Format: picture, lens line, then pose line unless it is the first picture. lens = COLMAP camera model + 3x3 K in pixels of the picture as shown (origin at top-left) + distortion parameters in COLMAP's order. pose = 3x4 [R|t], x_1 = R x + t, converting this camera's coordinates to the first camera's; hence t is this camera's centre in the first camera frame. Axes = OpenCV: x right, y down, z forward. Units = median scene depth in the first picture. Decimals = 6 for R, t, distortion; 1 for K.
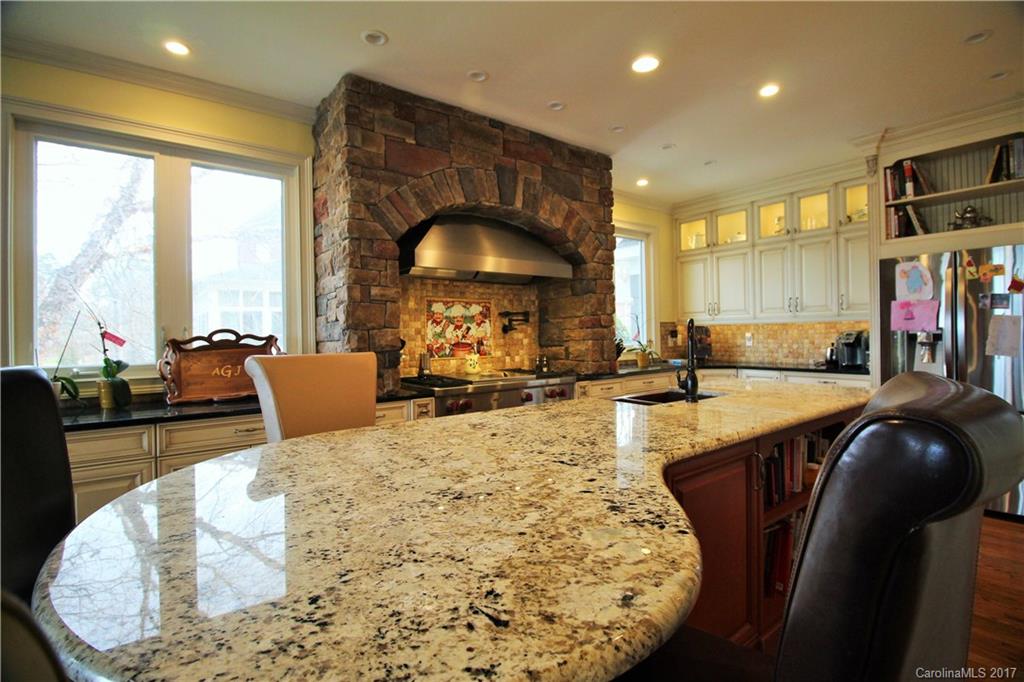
lens RADIAL K [[473.2, 0, 516.0], [0, 473.2, 331.8], [0, 0, 1]] dist [0.002064, -0.013583]
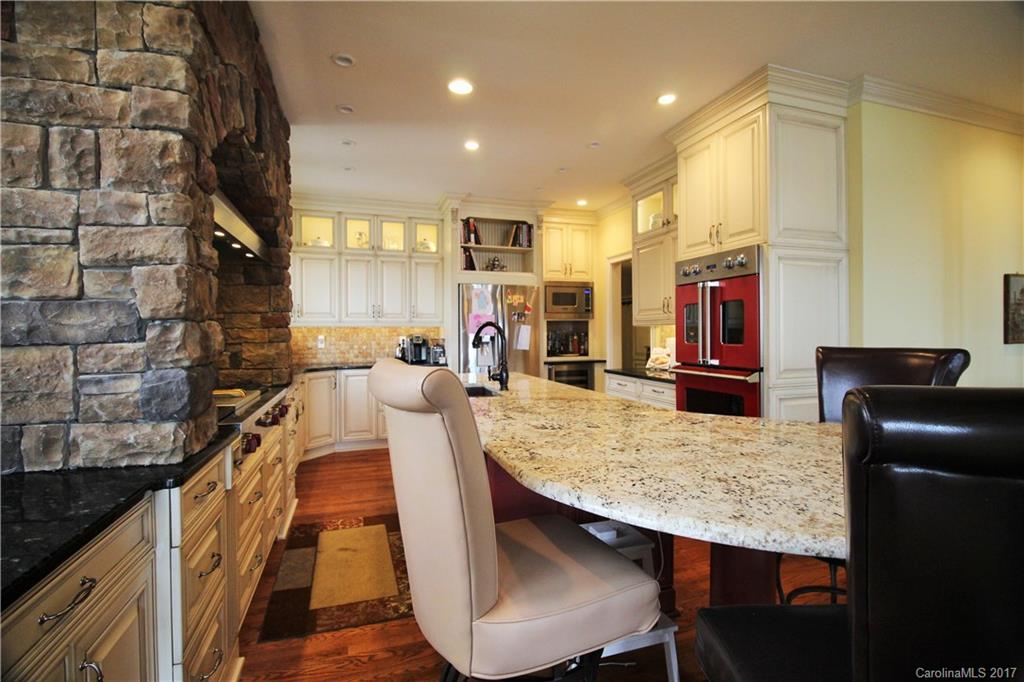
lens RADIAL K [[473.2, 0, 516.0], [0, 473.2, 331.8], [0, 0, 1]] dist [0.002064, -0.013583]
pose [[0.323266, 0.013940, 0.946206, -0.462717], [-0.004443, 0.999903, -0.013213, 0.008043], [-0.946298, 0.000068, 0.323296, 0.342957]]
